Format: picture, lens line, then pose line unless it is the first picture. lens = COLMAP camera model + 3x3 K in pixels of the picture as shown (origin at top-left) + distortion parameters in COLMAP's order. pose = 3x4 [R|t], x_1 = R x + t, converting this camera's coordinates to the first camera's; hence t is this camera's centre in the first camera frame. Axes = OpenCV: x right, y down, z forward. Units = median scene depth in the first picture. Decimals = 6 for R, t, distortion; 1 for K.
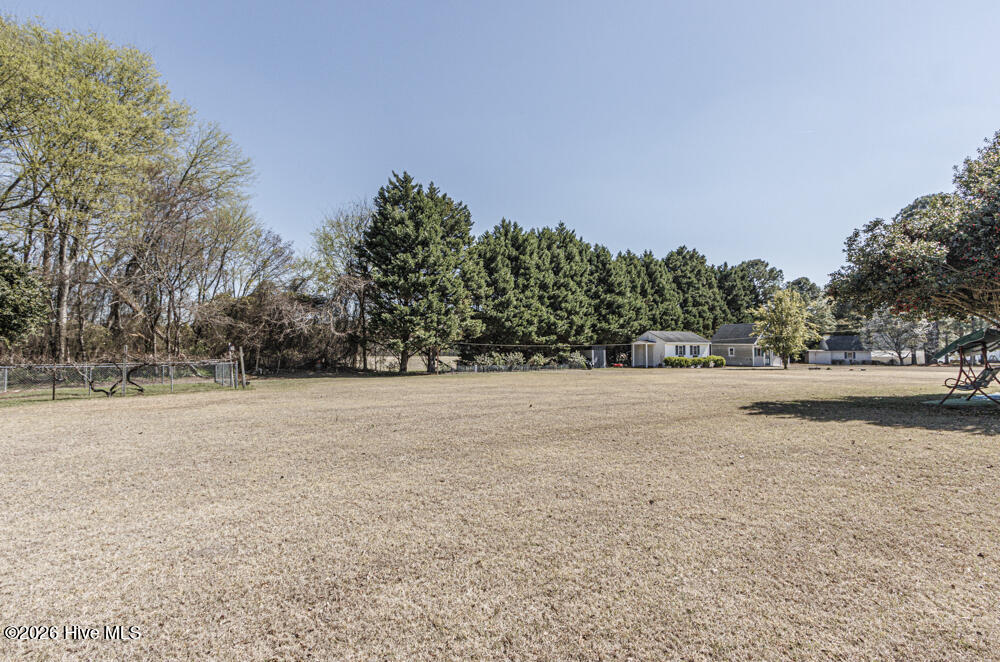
lens RADIAL K [[507.1, 0, 496.3], [0, 507.1, 331.5], [0, 0, 1]] dist [-0.005898, -0.000985]
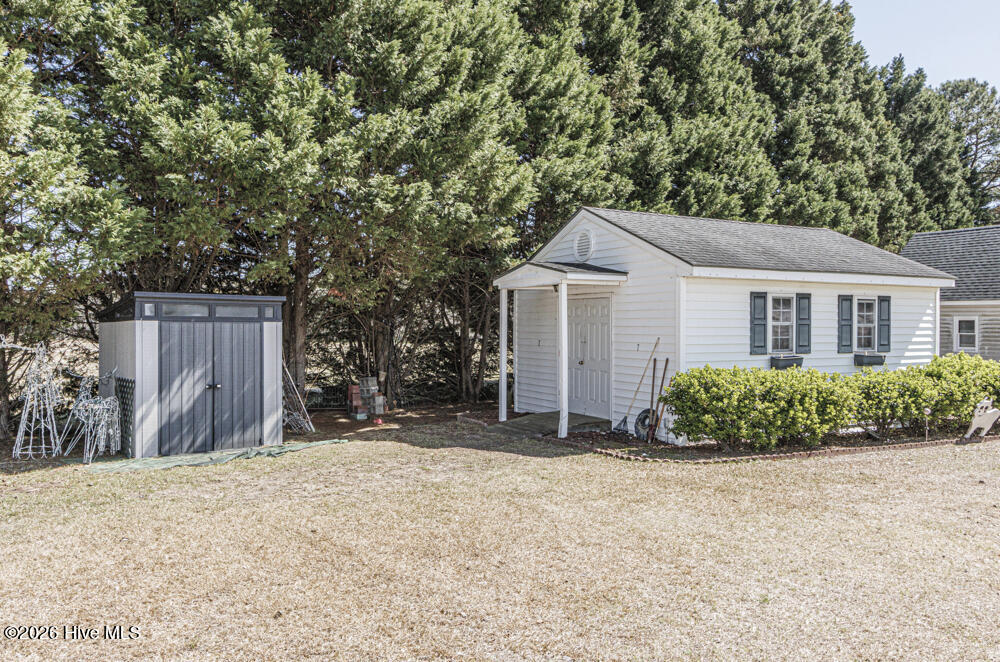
lens RADIAL K [[797.6, 0, 502.0], [0, 797.6, 331.0], [0, 0, 1]] dist [0.004485, -0.000680]
pose [[0.998844, -0.000625, 0.048076, 0.239551], [-0.001233, 0.999254, 0.038611, 0.026749], [-0.048064, -0.038626, 0.998097, 0.684209]]
